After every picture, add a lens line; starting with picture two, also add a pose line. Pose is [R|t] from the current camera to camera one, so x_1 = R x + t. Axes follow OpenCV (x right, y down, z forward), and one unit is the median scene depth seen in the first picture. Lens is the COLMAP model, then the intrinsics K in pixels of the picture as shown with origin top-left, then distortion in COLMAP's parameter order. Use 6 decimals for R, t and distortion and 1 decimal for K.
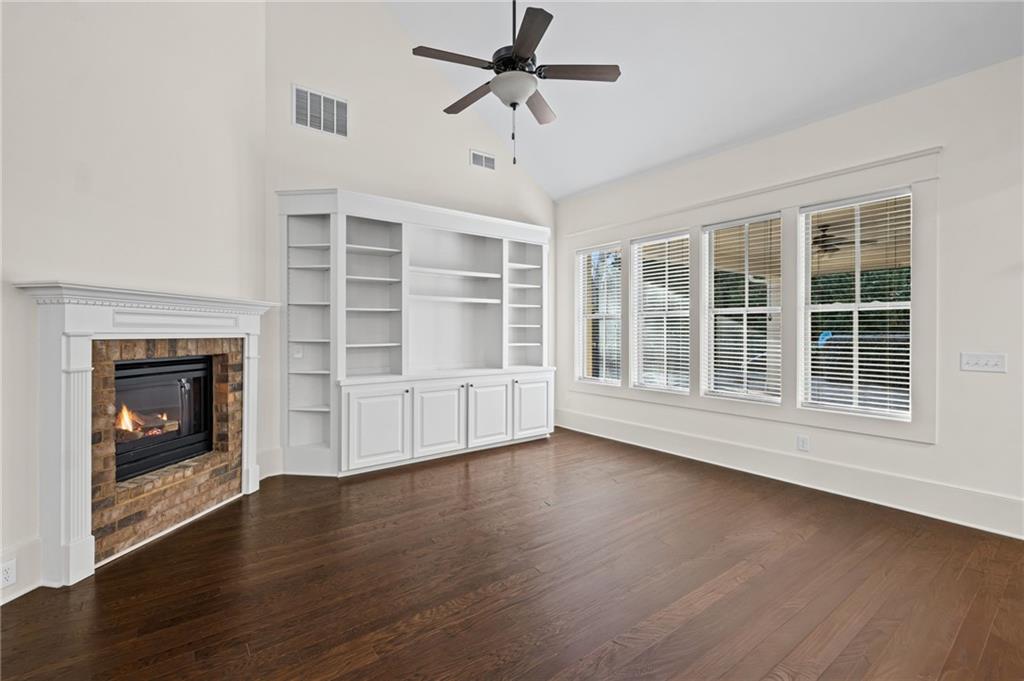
lens RADIAL K [[447.4, 0, 507.2], [0, 447.4, 334.4], [0, 0, 1]] dist [-0.003024, -0.001750]
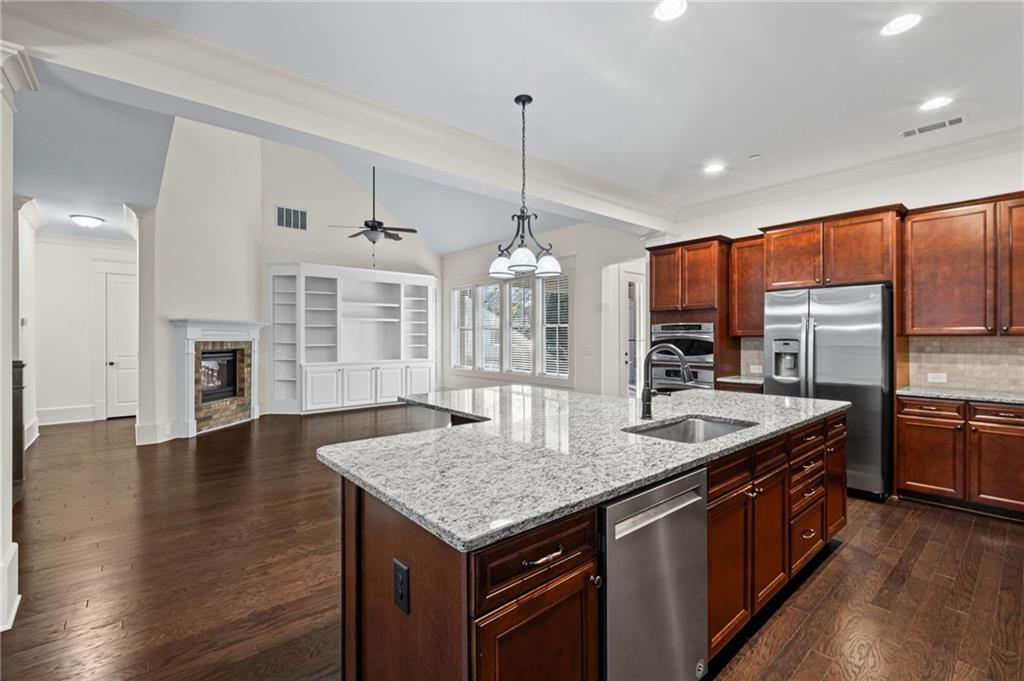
lens RADIAL K [[447.4, 0, 513.0], [0, 447.4, 340.9], [0, 0, 1]] dist [-0.003024, -0.001750]
pose [[0.998343, -0.000996, 0.057529, 0.406524], [0.000977, 0.999999, 0.000372, 0.006479], [-0.057529, -0.000316, 0.998344, -0.933306]]
